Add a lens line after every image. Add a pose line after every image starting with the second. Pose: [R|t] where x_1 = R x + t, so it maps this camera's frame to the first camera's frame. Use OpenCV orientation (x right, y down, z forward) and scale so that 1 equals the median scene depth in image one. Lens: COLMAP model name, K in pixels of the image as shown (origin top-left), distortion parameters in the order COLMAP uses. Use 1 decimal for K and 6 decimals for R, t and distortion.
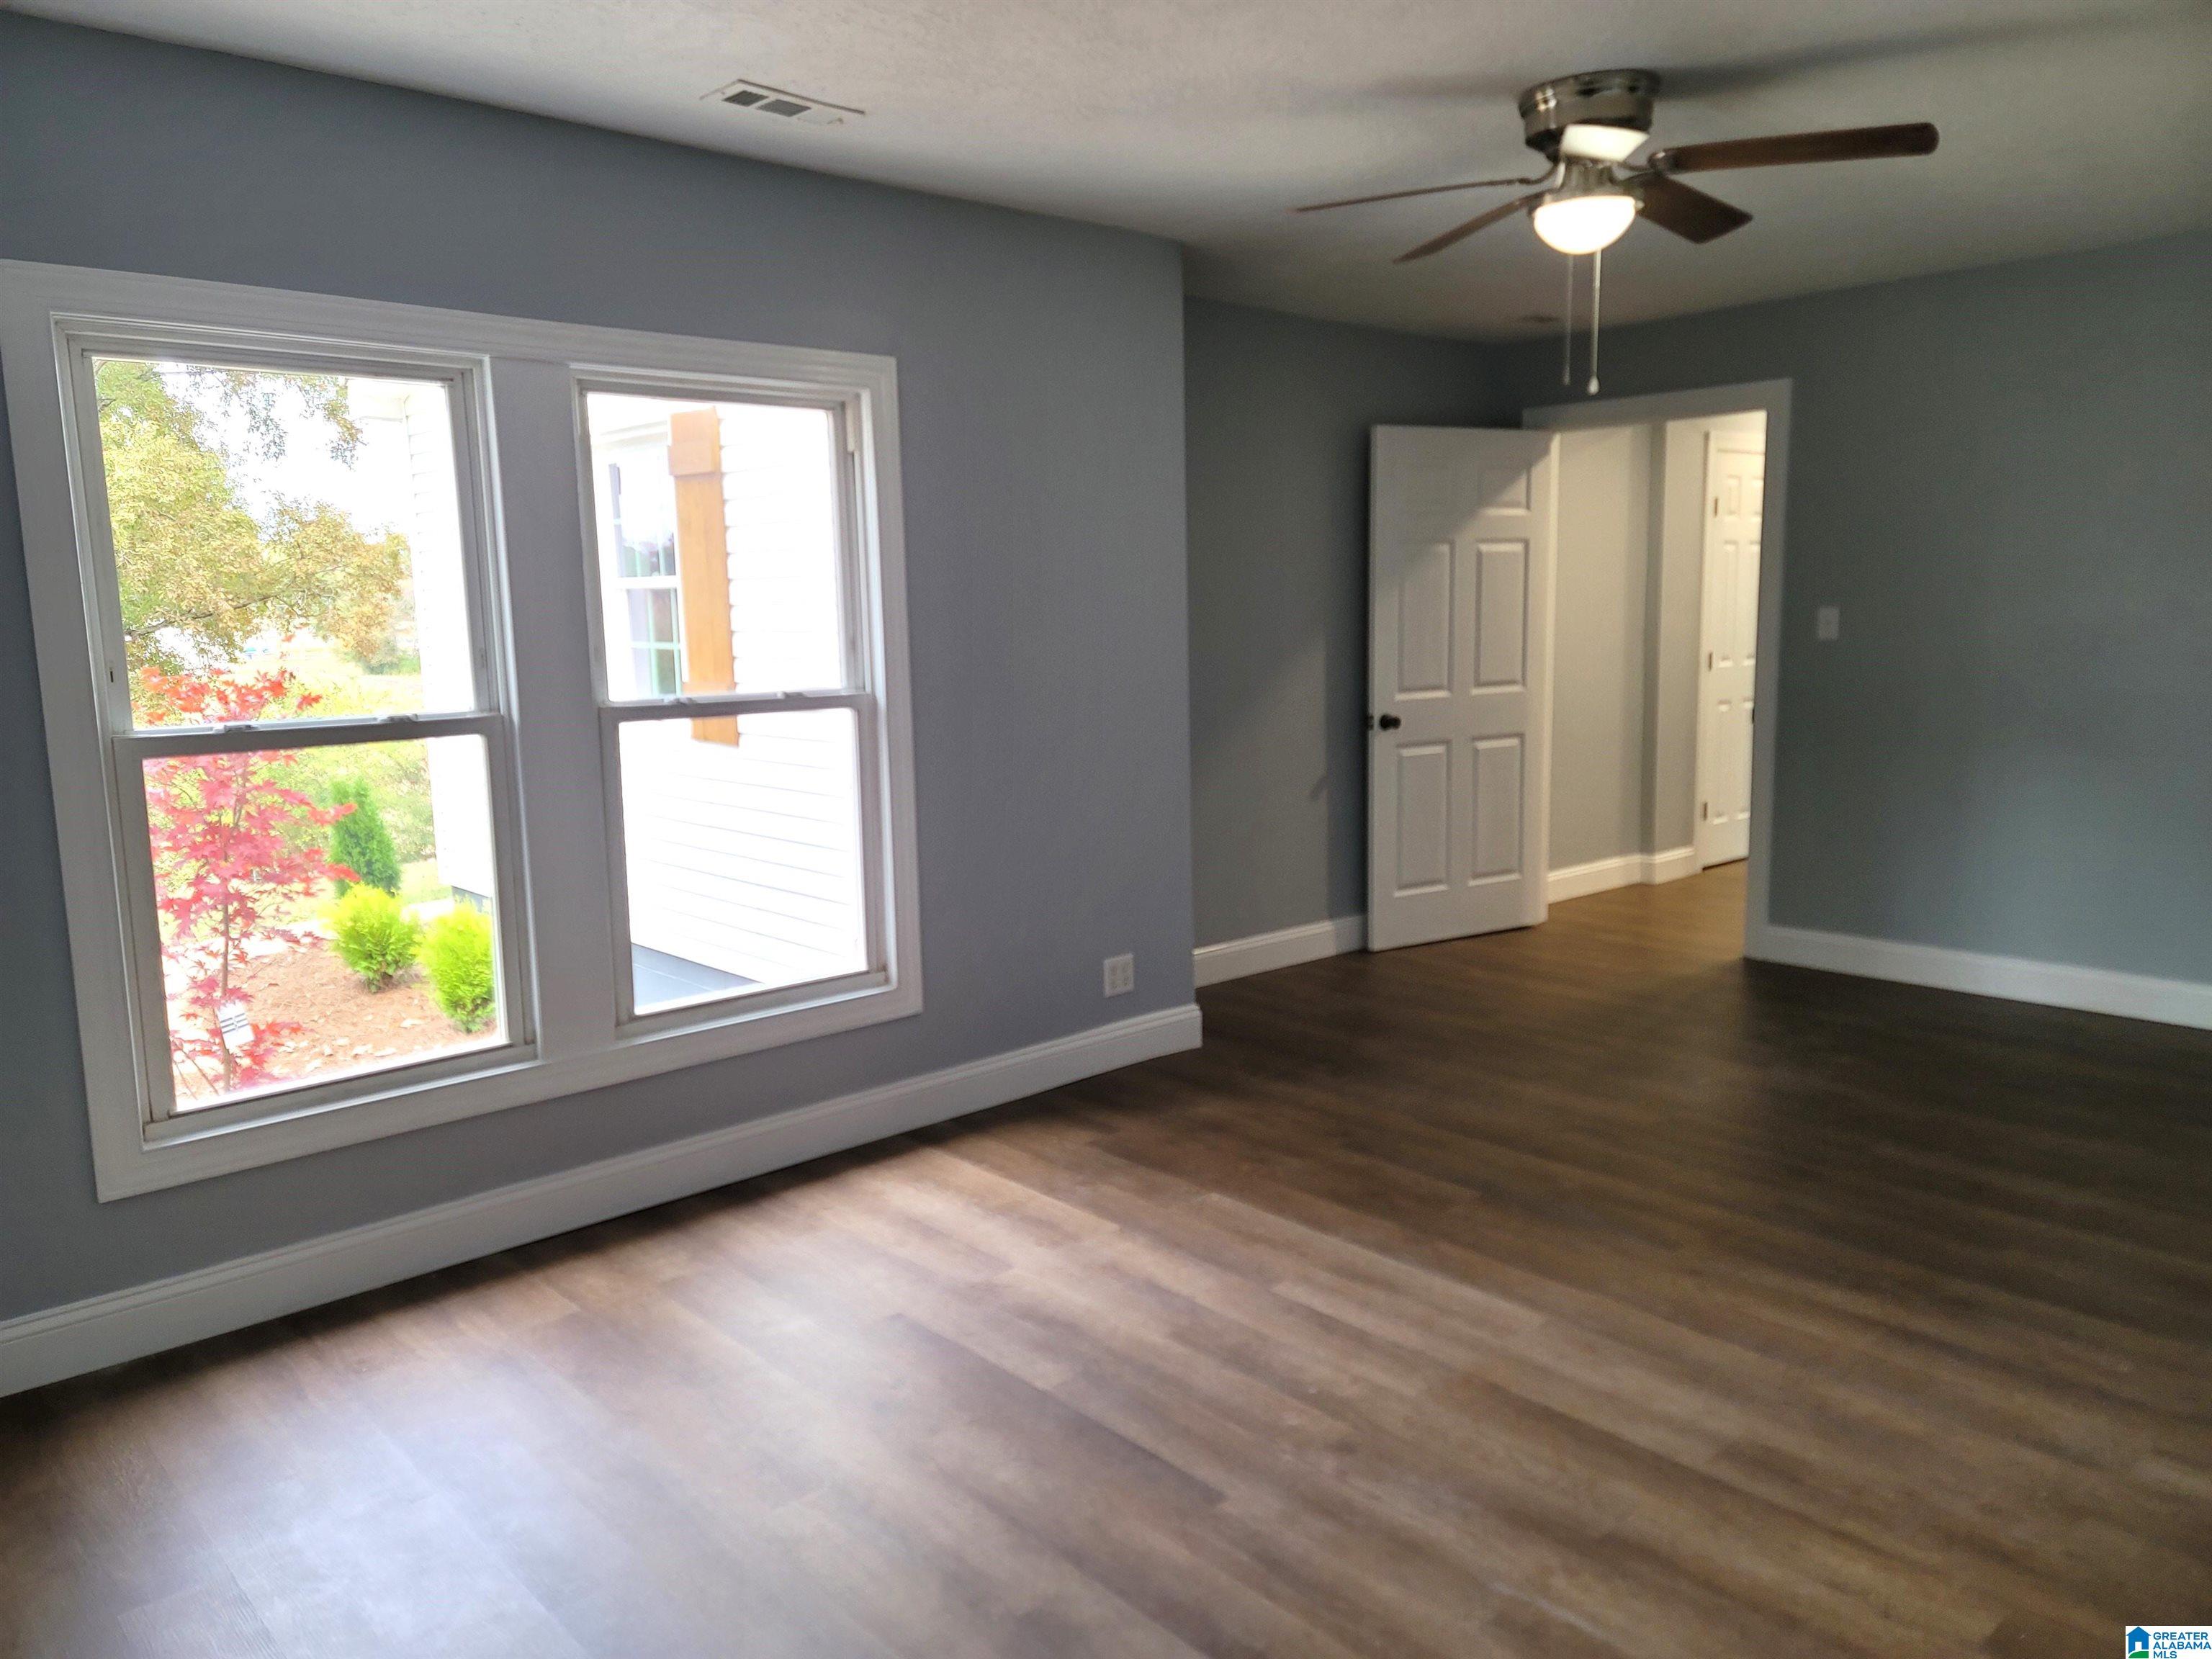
lens RADIAL K [[1605.7, 0, 1100.7], [0, 1605.7, 833.8], [0, 0, 1]] dist [0.109928, -0.096997]
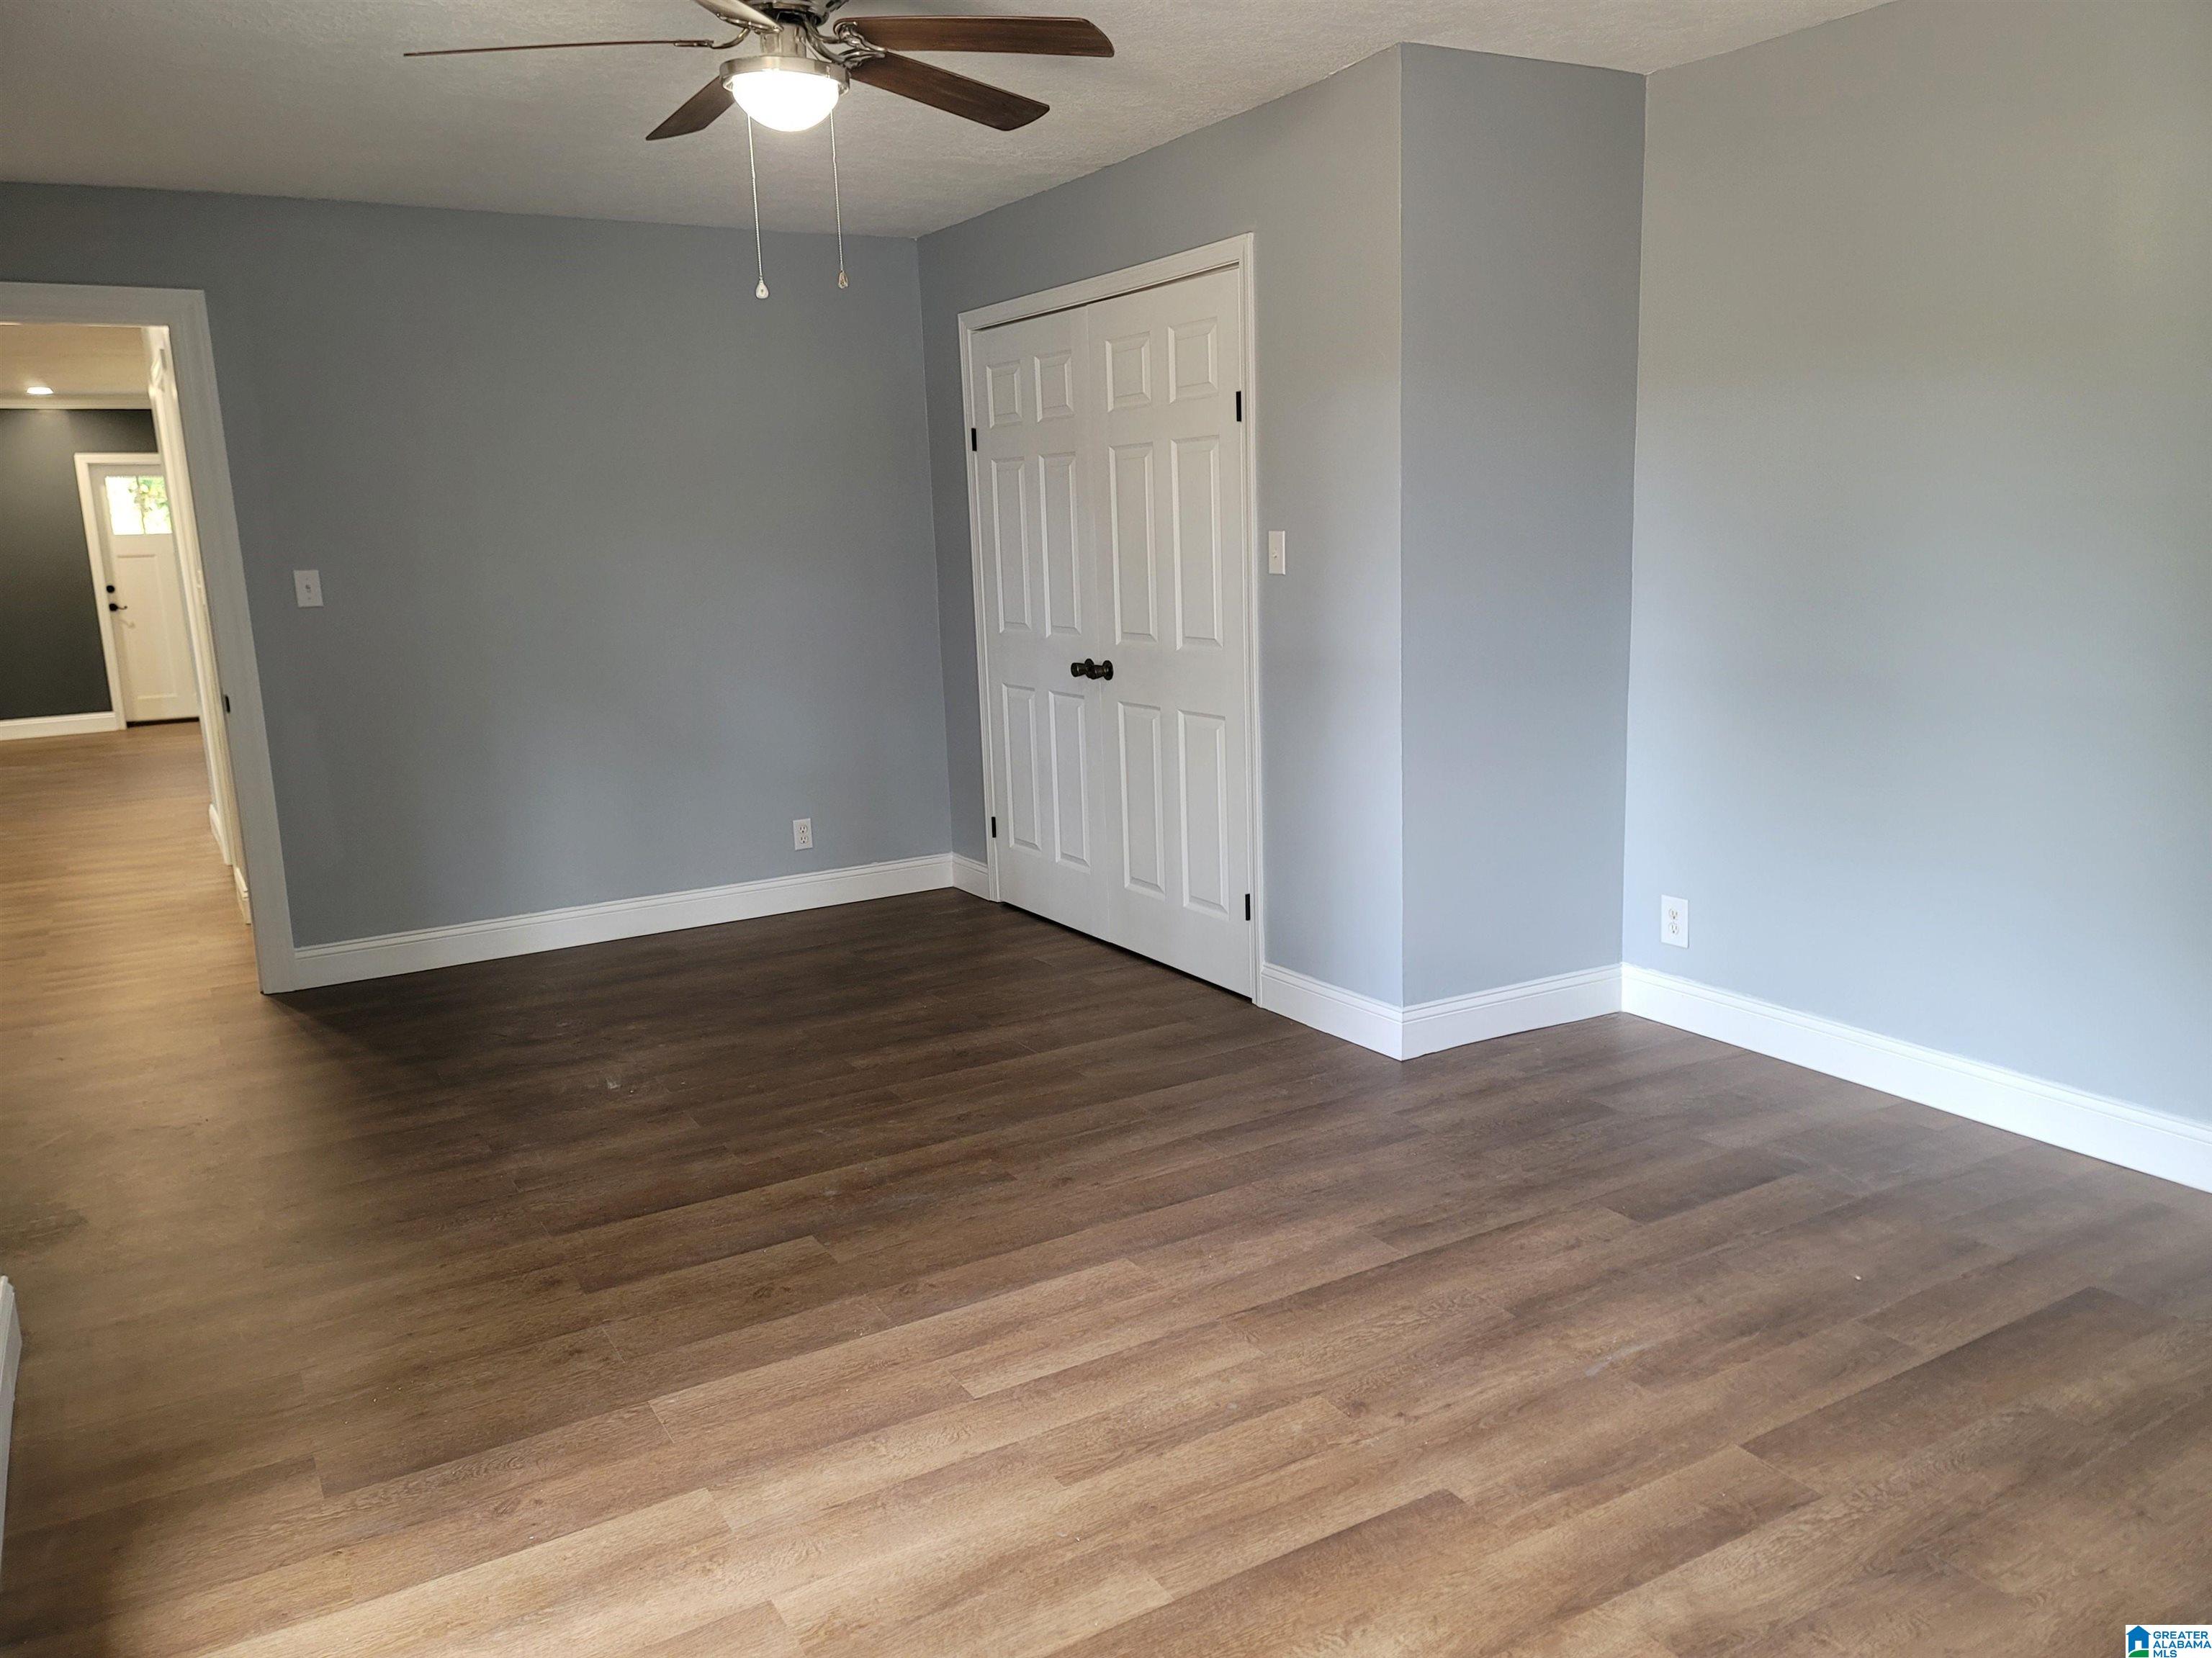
lens RADIAL K [[1665.5, 0, 1105.4], [0, 1665.5, 843.3], [0, 0, 1]] dist [0.077467, -0.042152]
pose [[0.186497, -0.176366, 0.966496, -0.663224], [0.172629, 0.974332, 0.144485, -0.097261], [-0.967170, 0.139899, 0.212156, 0.760581]]
